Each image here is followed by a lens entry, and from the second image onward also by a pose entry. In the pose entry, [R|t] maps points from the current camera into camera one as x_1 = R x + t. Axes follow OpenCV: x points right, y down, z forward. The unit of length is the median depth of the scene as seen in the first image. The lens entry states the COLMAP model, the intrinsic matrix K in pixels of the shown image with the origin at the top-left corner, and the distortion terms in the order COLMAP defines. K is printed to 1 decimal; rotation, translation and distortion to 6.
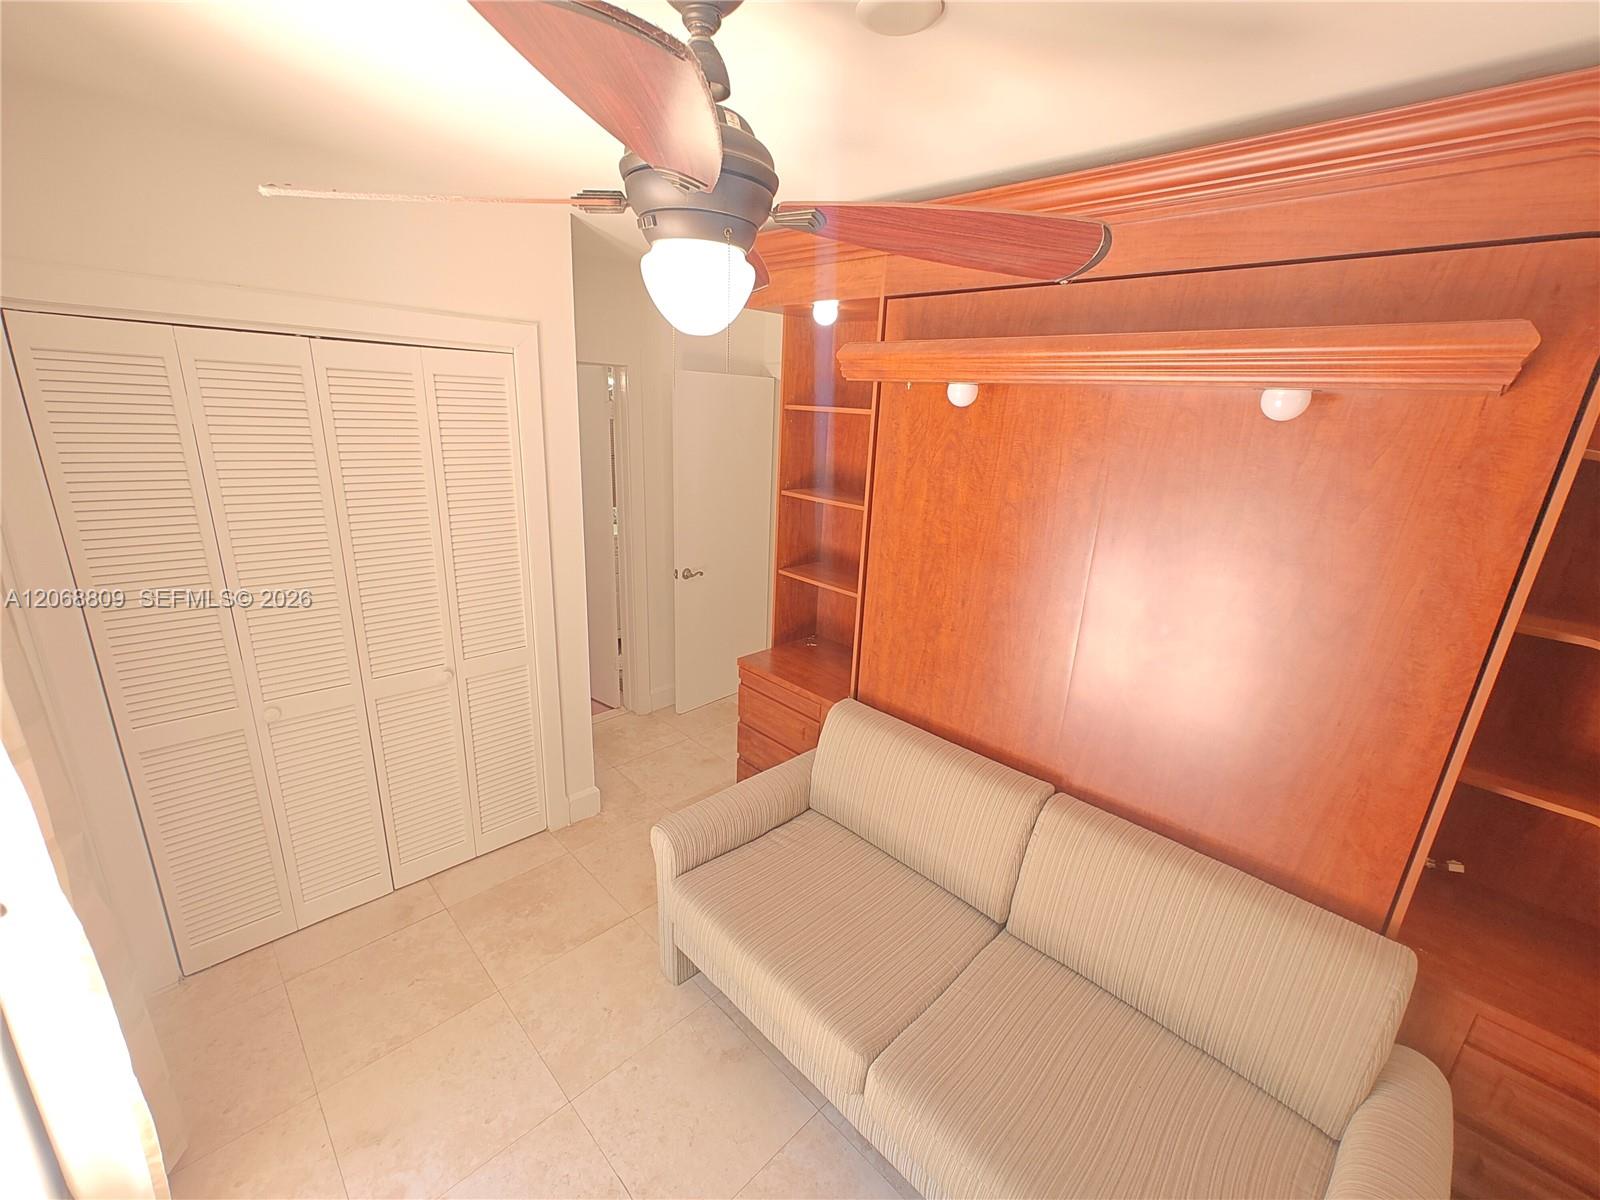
lens RADIAL K [[667.3, 0, 804.1], [0, 667.3, 608.0], [0, 0, 1]] dist [0.000312, 0.000269]
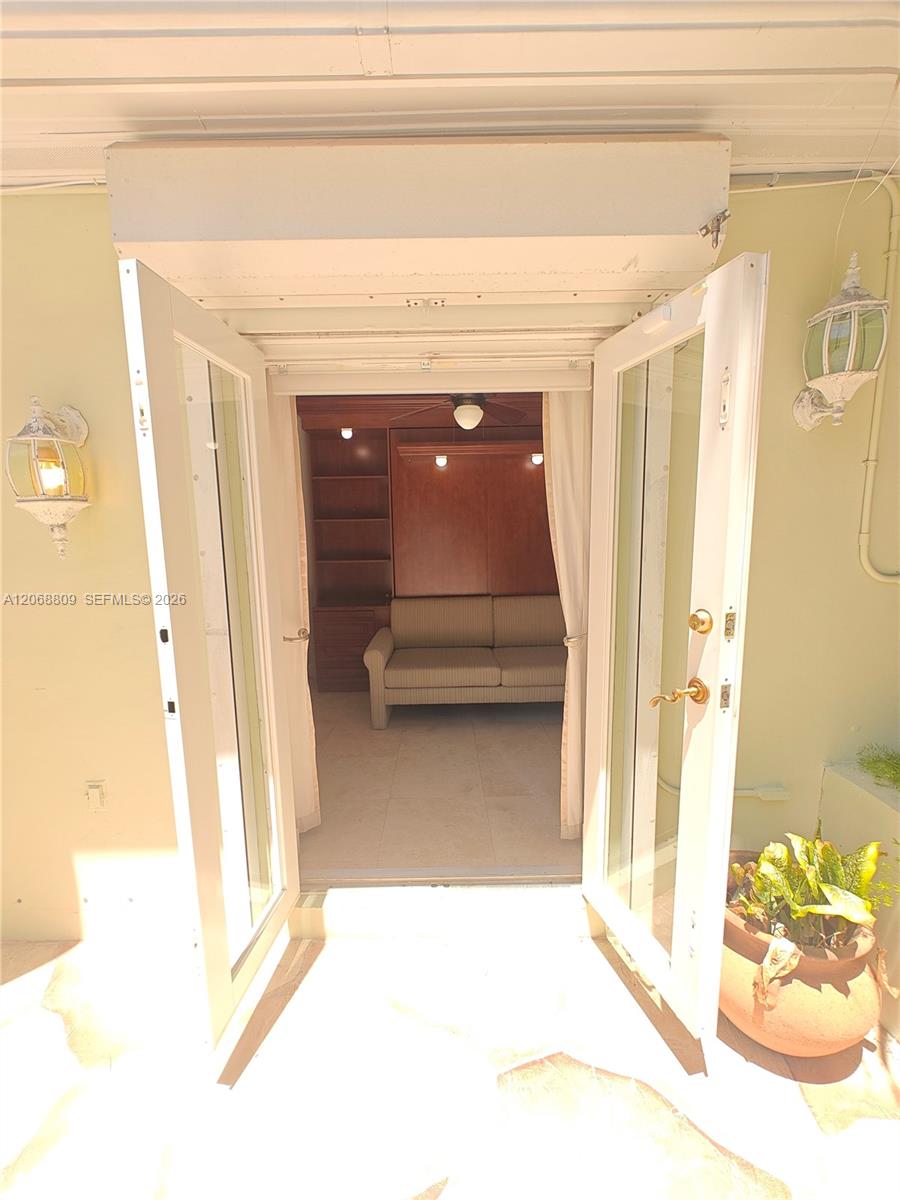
lens RADIAL K [[500.5, 0, 450.0], [0, 500.5, 600.0], [0, 0, 1]] dist [0.000312, 0.000269]
pose [[0.700070, -0.164798, 0.694797, -1.167926], [0.258924, 0.965370, -0.031914, 0.287518], [-0.665477, 0.202242, 0.718497, -0.389124]]
